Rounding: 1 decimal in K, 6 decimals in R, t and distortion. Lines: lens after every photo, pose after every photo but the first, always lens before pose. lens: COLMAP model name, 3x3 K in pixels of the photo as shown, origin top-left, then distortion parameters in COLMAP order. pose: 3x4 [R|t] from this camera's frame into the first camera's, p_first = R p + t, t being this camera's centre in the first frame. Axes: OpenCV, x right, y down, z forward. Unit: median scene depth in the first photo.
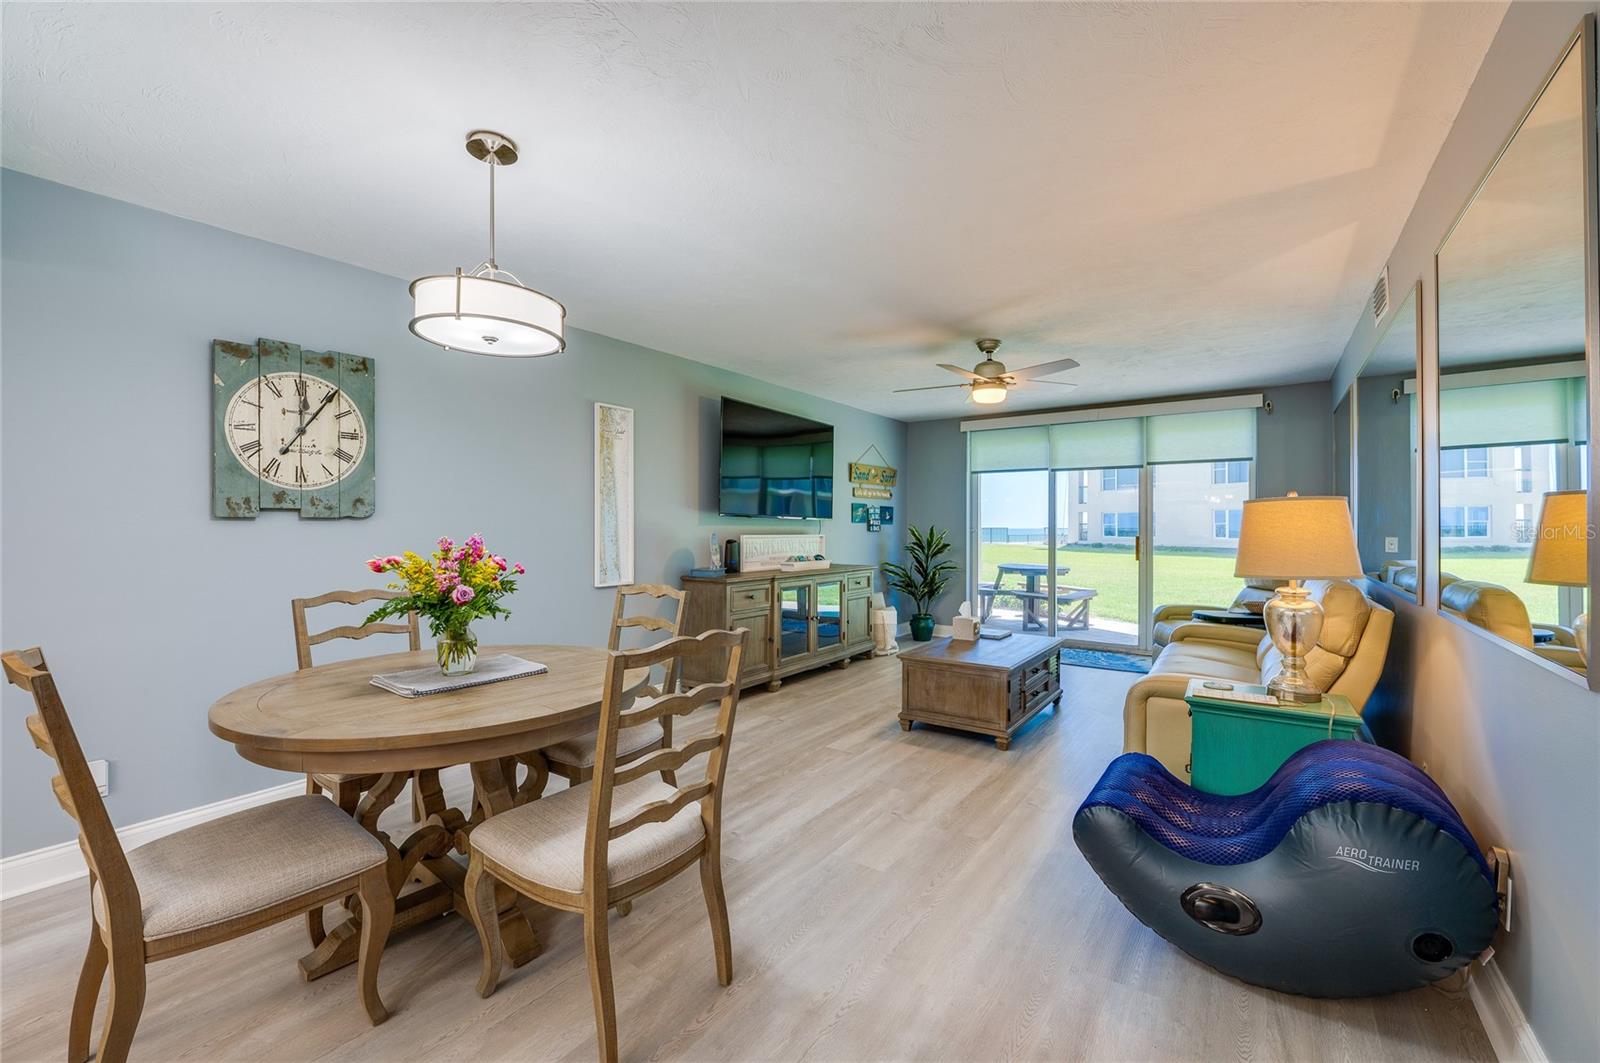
lens RADIAL K [[638.3, 0, 839.5], [0, 638.3, 529.0], [0, 0, 1]] dist [0.000392, 0.000024]
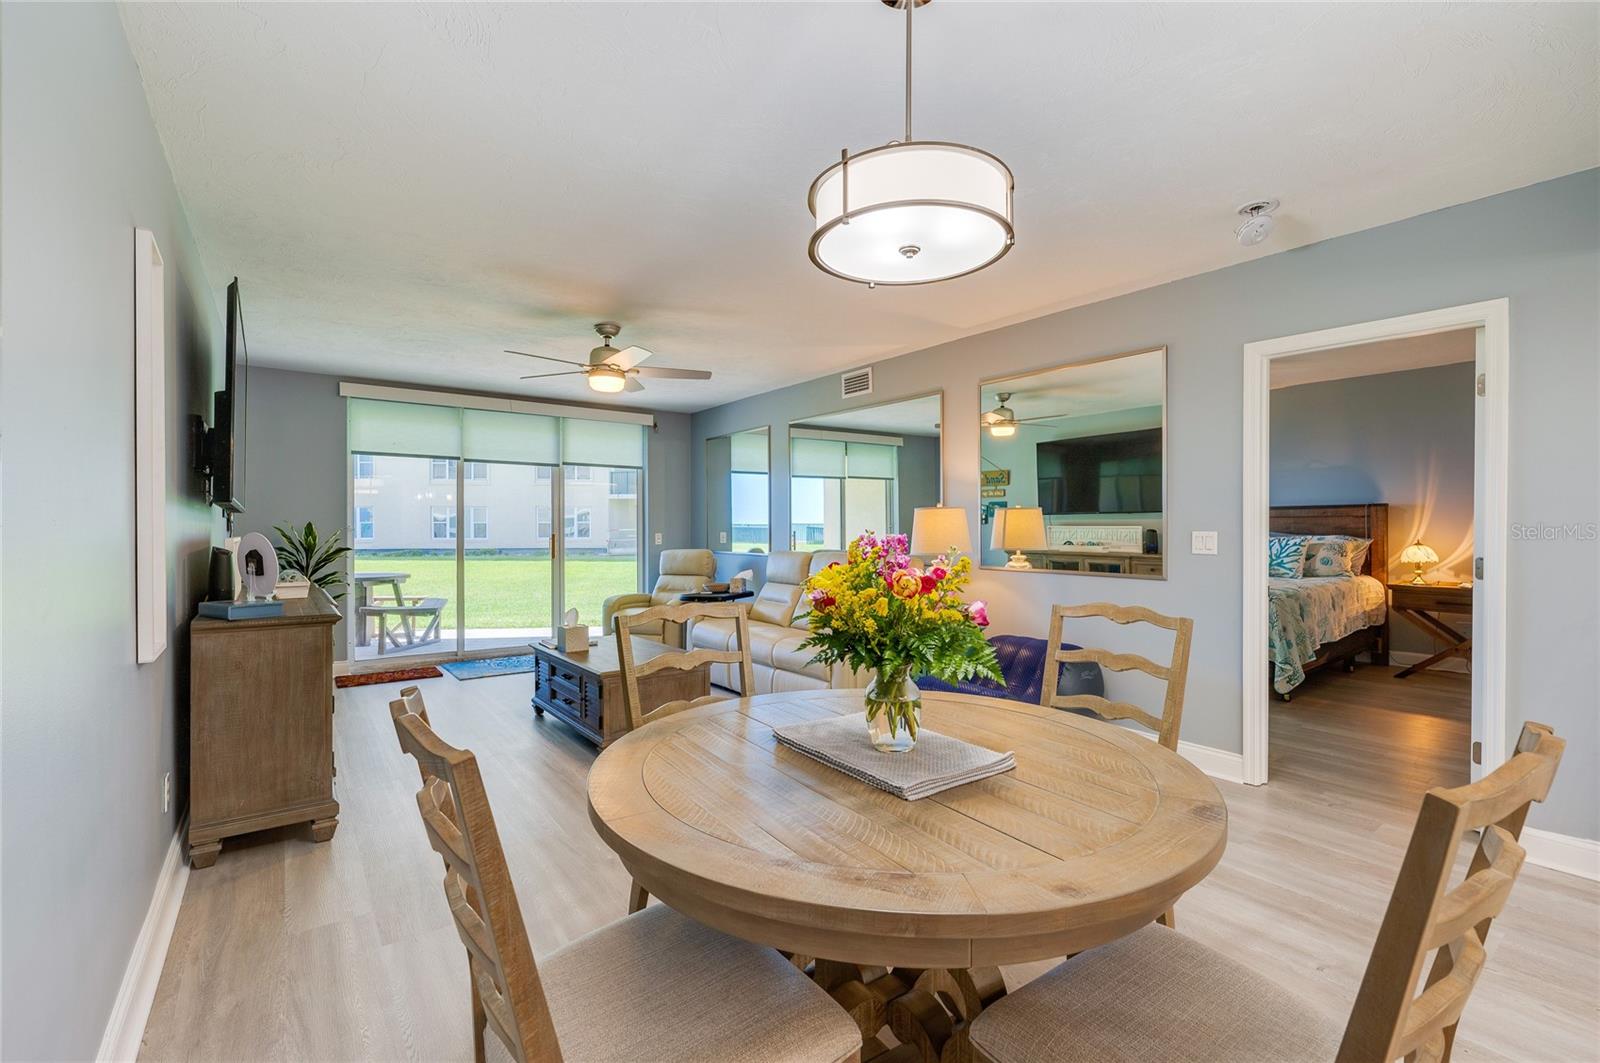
lens RADIAL K [[674.2, 0, 800.0], [0, 674.2, 531.5], [0, 0, 1]] dist [0.000122, 0.000071]
pose [[0.353599, -0.007767, 0.935365, -0.385488], [0.004239, 0.999969, 0.006701, 0.001731], [-0.935388, 0.001596, 0.353621, 0.250798]]
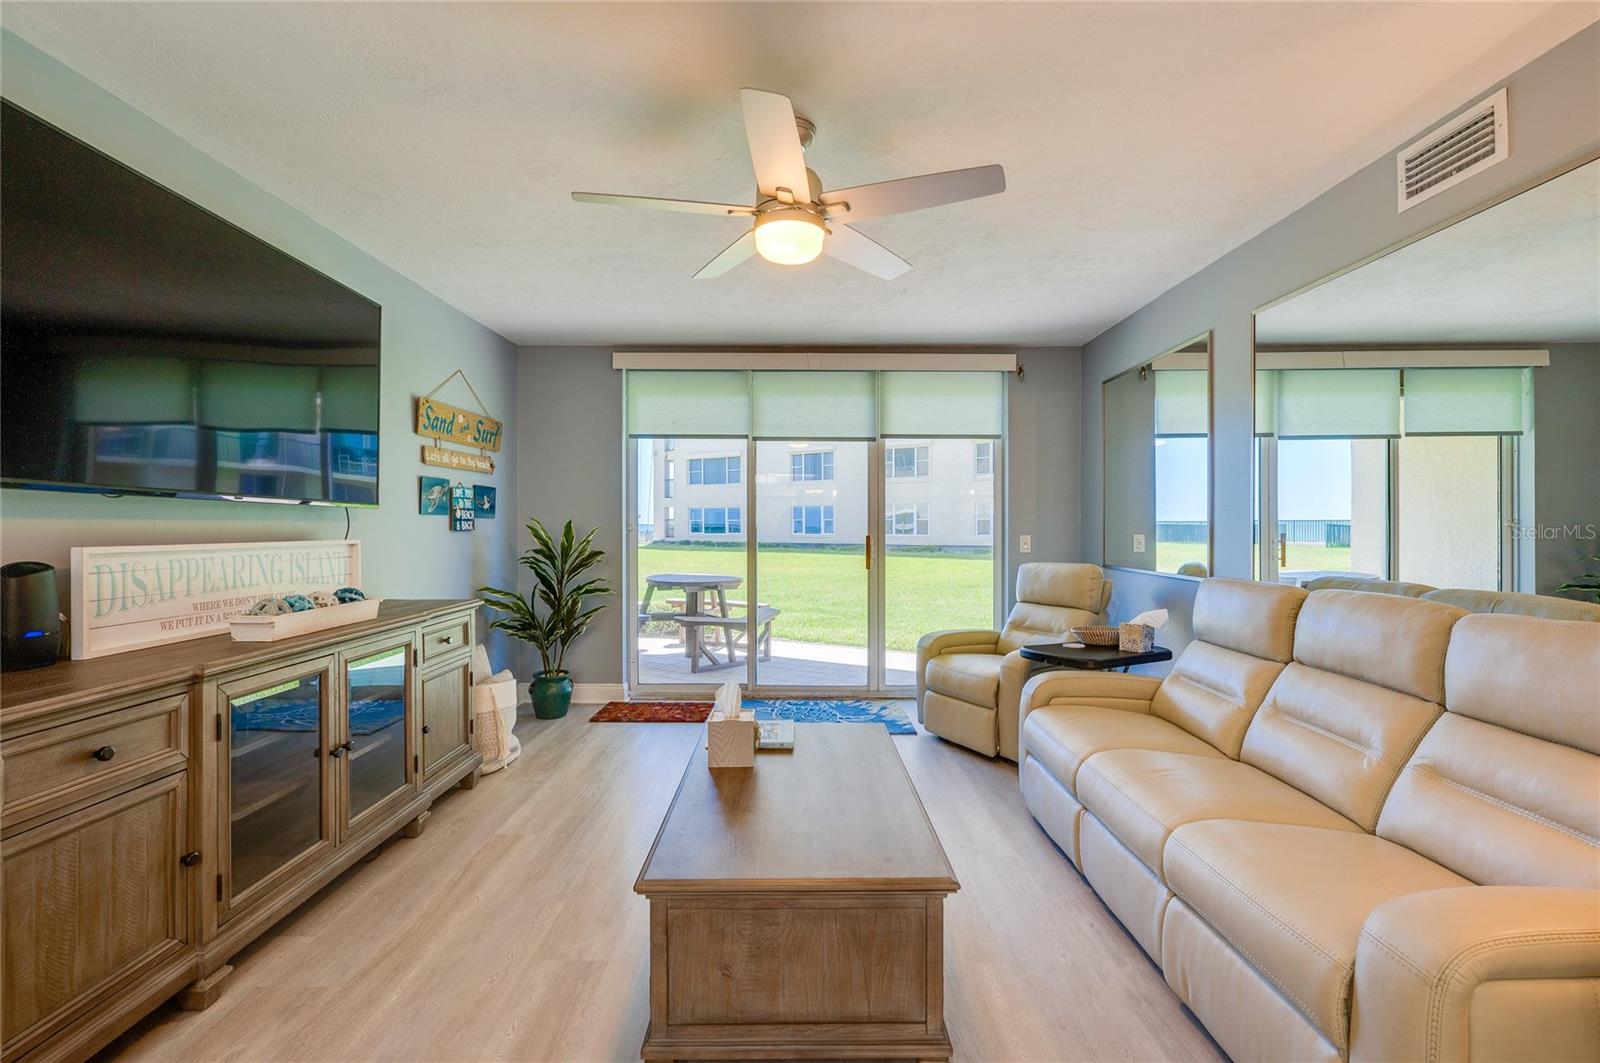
lens RADIAL K [[695.4, 0, 803.3], [0, 695.4, 528.5], [0, 0, 1]] dist [-0.003343, 0.000224]
pose [[0.840984, -0.005044, 0.541036, -0.022814], [0.002506, 0.999982, 0.005426, -0.000986], [-0.541054, -0.003208, 0.840982, 0.366130]]
